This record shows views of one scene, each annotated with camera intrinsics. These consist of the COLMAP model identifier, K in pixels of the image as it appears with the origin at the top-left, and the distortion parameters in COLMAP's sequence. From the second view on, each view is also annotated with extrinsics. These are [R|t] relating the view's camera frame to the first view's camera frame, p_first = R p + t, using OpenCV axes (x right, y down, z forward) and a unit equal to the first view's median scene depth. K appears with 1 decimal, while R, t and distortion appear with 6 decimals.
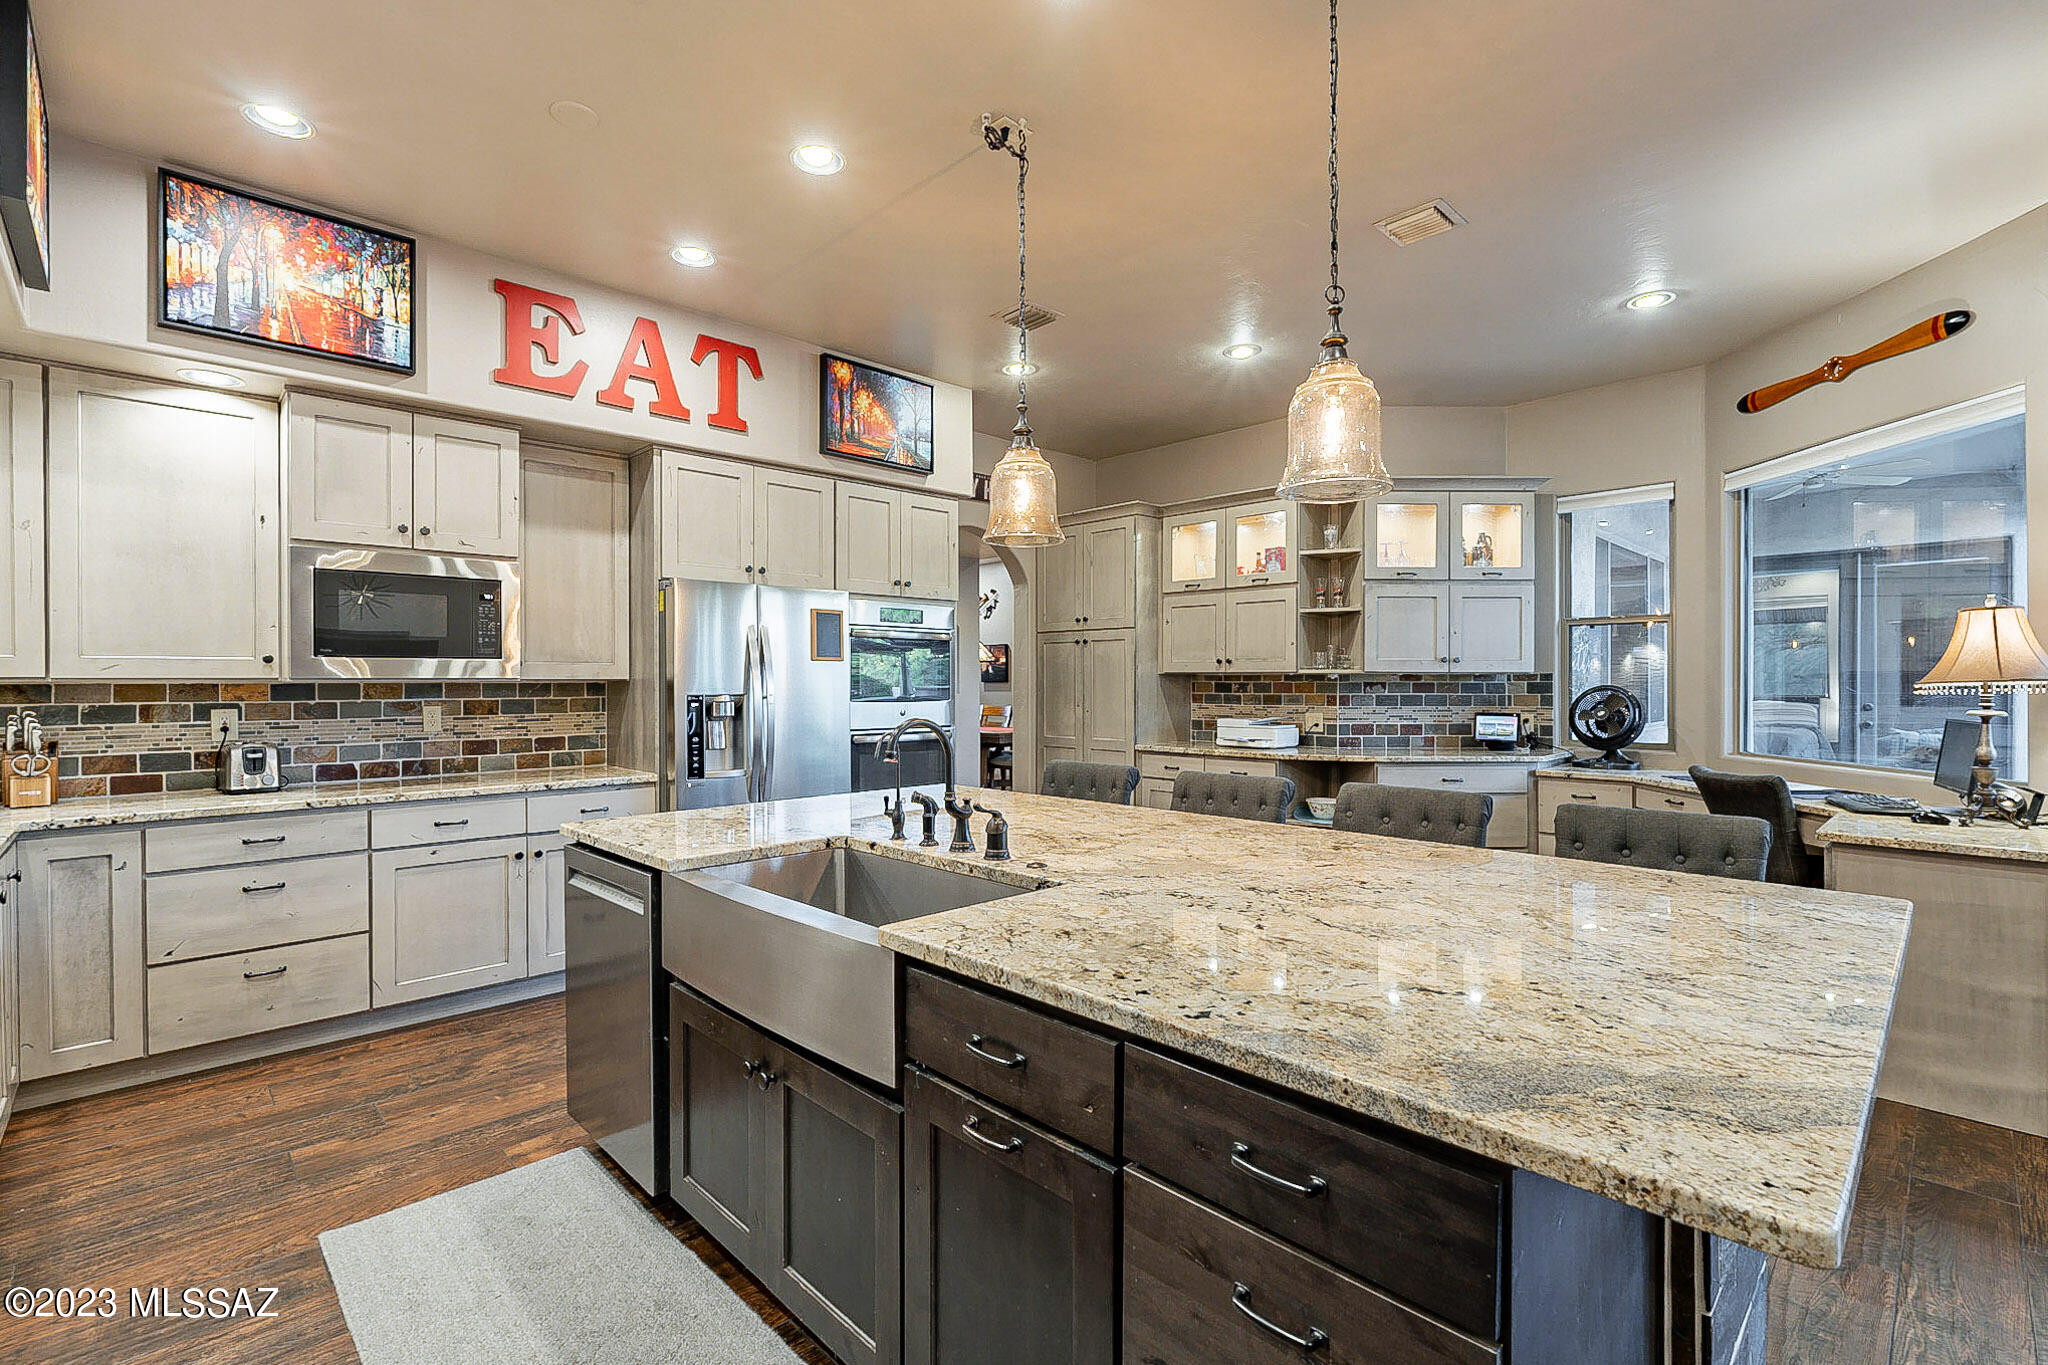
lens RADIAL K [[911.0, 0, 1022.9], [0, 911.0, 679.3], [0, 0, 1]] dist [-0.000206, -0.000201]
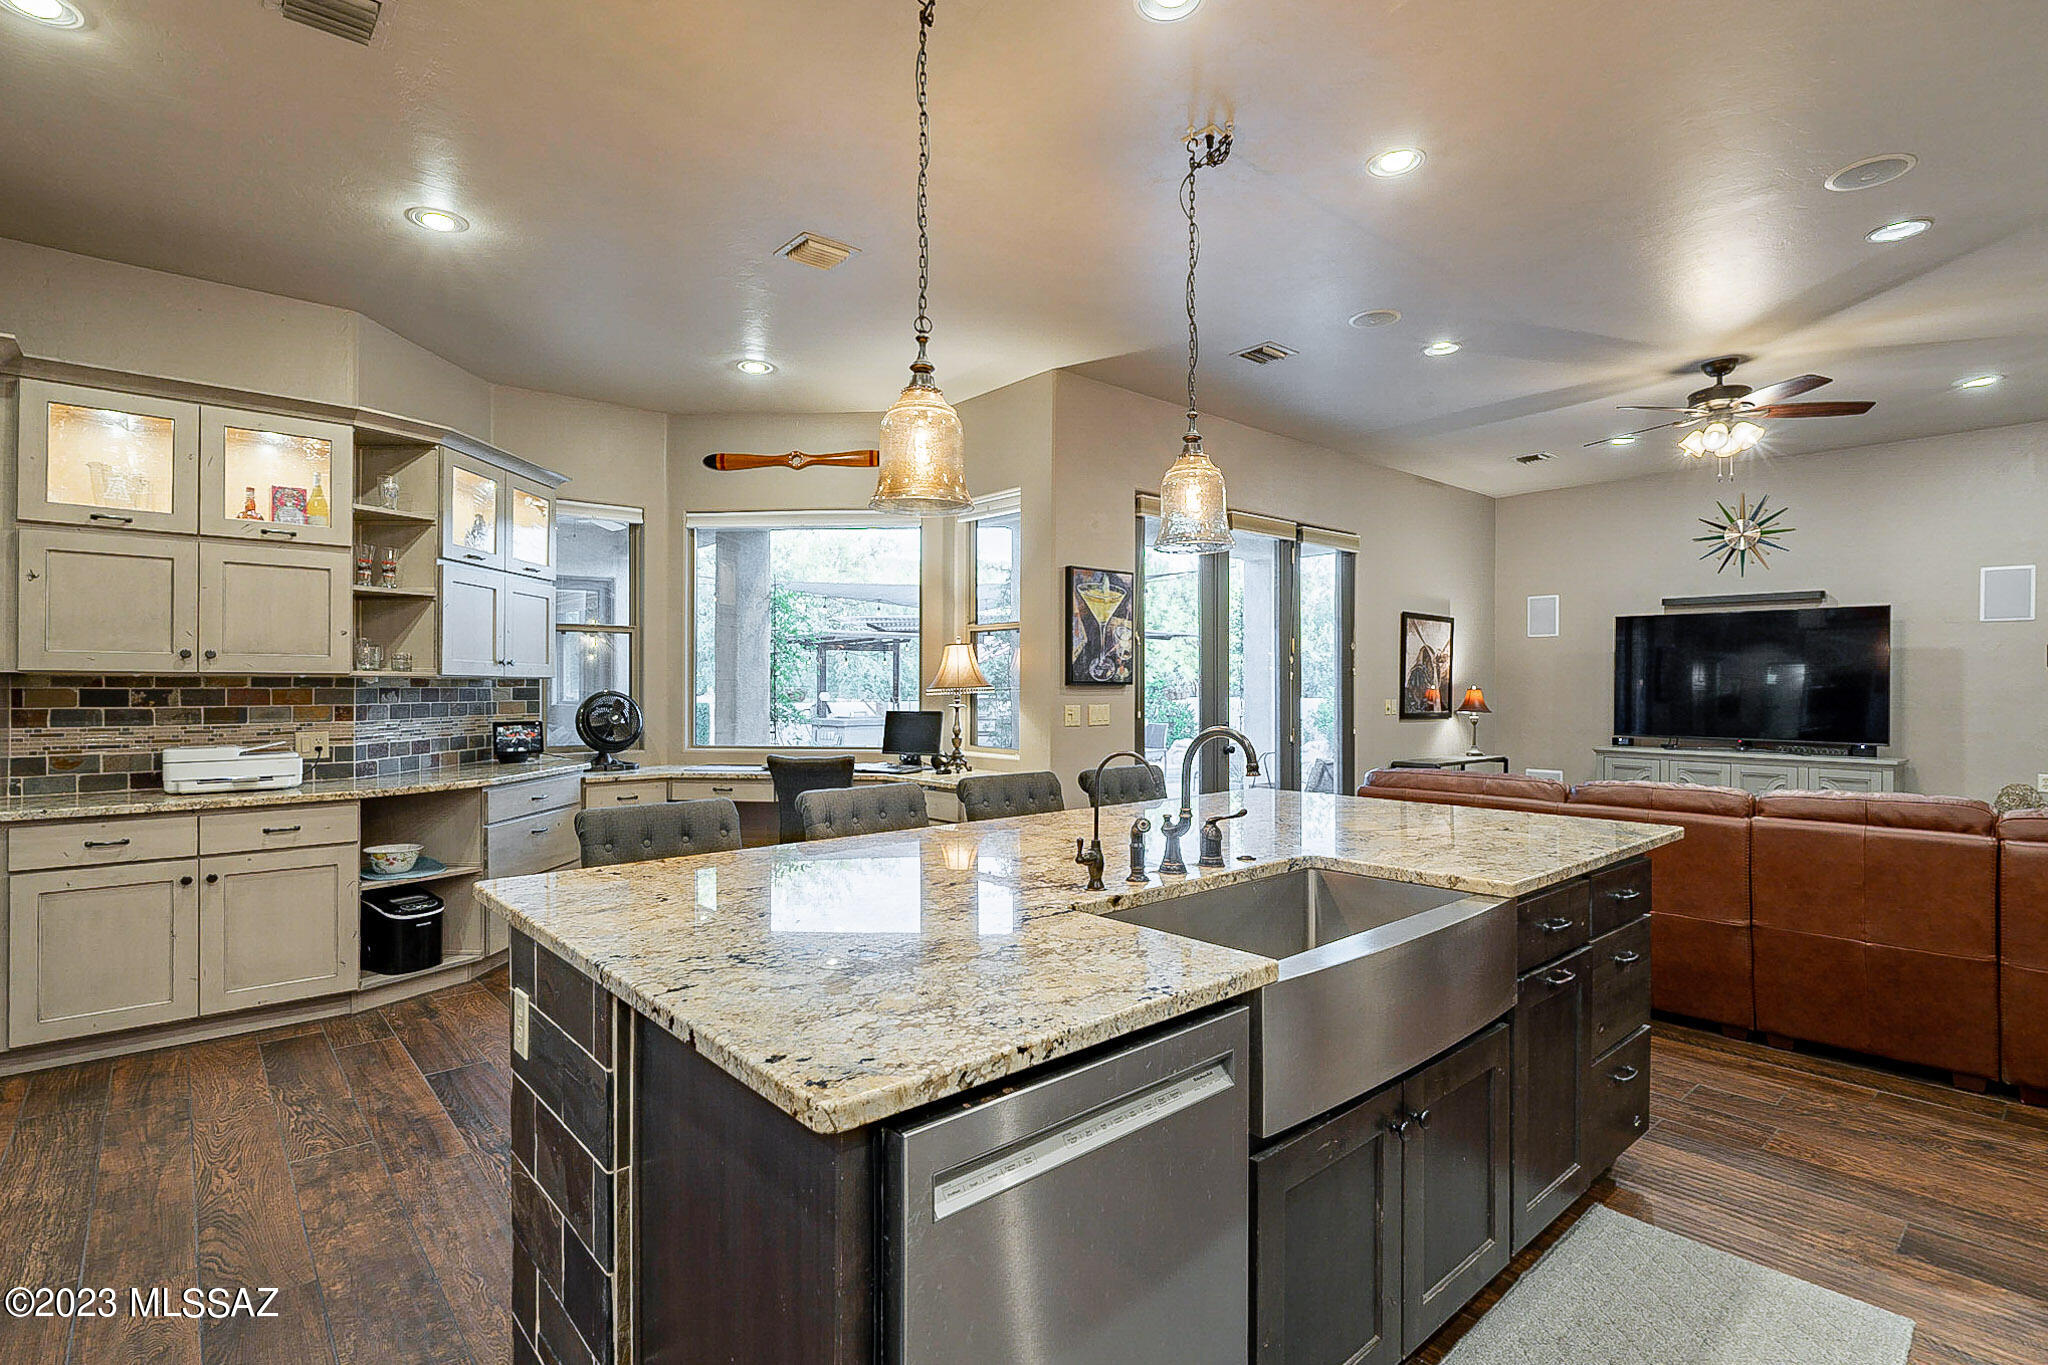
lens RADIAL K [[983.3, 0, 1013.7], [0, 983.3, 681.2], [0, 0, 1]] dist [-0.009830, -0.001136]
pose [[0.058909, 0.006996, 0.998239, -0.412160], [-0.002342, 0.999974, -0.006870, 0.001695], [-0.998261, -0.001934, 0.058924, 0.428715]]
